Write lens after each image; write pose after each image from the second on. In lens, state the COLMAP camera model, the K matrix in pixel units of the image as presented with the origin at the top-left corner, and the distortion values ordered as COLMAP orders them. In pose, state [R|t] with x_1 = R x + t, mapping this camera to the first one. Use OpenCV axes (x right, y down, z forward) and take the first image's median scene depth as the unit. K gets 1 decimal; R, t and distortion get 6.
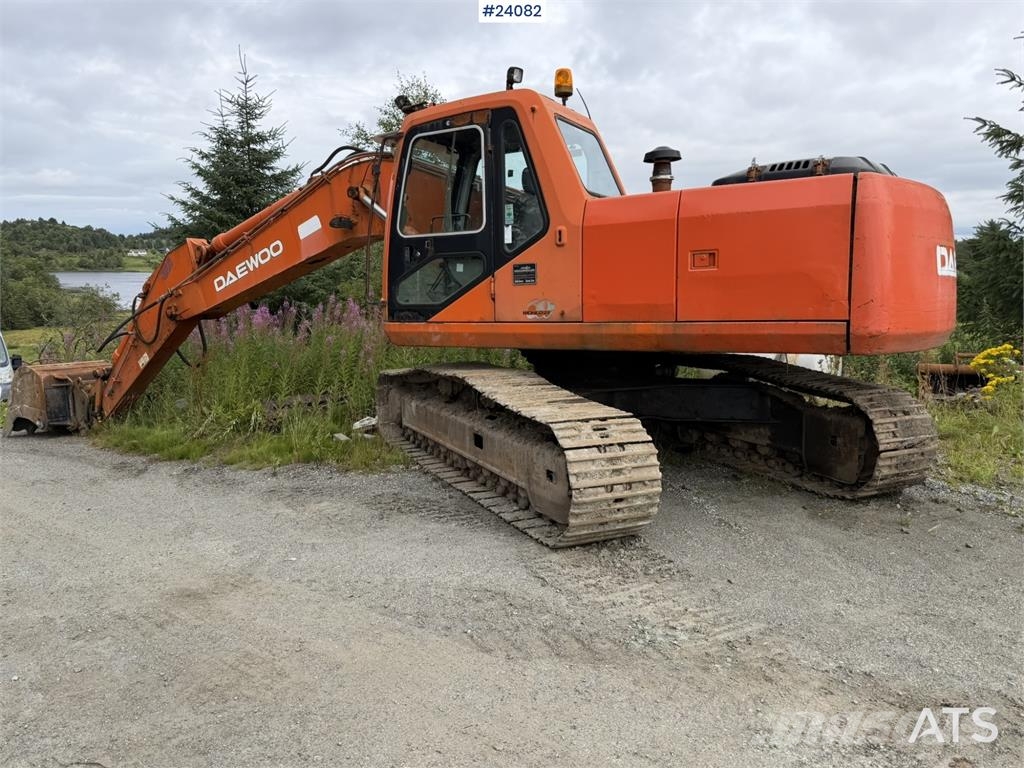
lens RADIAL K [[719.6, 0, 512.8], [0, 719.6, 394.9], [0, 0, 1]] dist [0.131117, -0.202033]
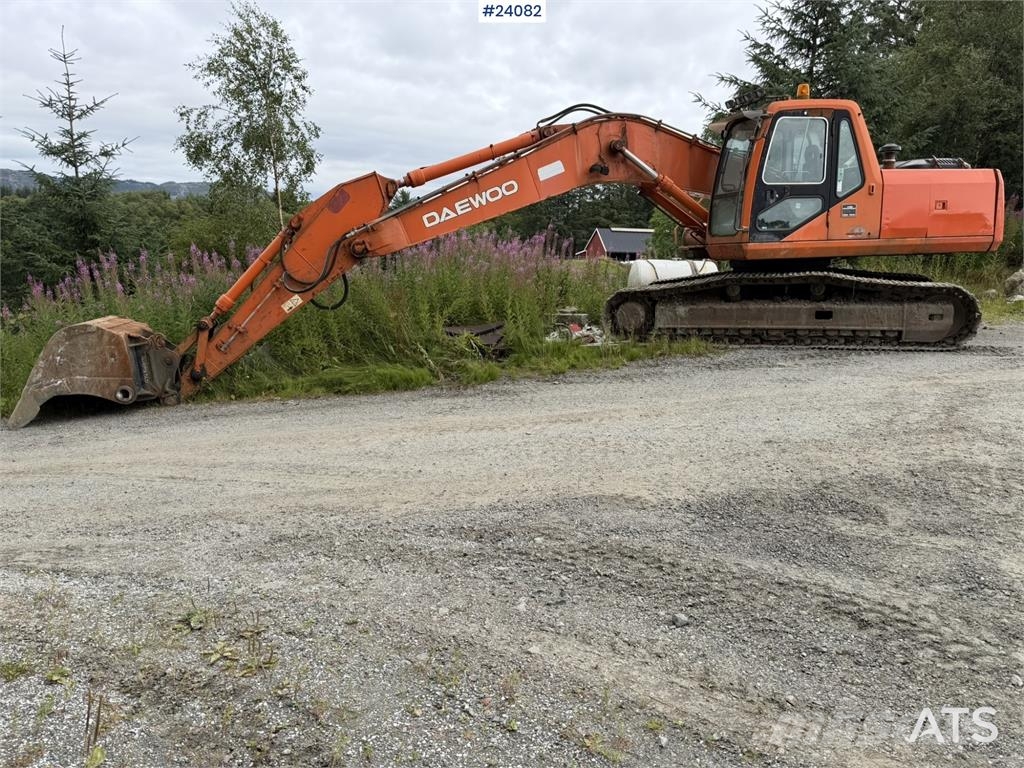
lens RADIAL K [[739.7, 0, 496.2], [0, 739.7, 387.6], [0, 0, 1]] dist [0.130796, -0.223170]
pose [[0.720860, -0.128831, 0.681002, -1.808059], [0.103748, 0.991559, 0.077762, 0.019009], [-0.685272, 0.014597, 0.728141, 0.292537]]
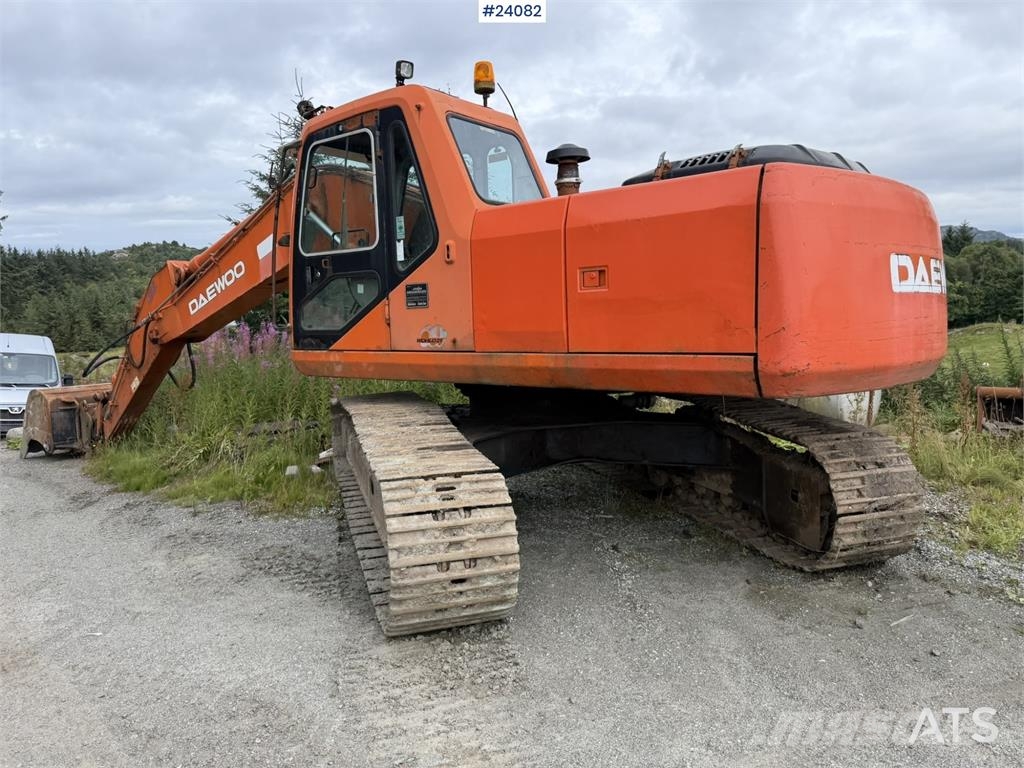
lens RADIAL K [[721.0, 0, 512.0], [0, 721.0, 384.0], [0, 0, 1]] dist [0.104851, -0.154433]
pose [[0.991698, -0.001138, -0.128585, 0.238817], [-0.002708, 0.999554, -0.029732, -0.036715], [0.128562, 0.029834, 0.991253, 0.162018]]
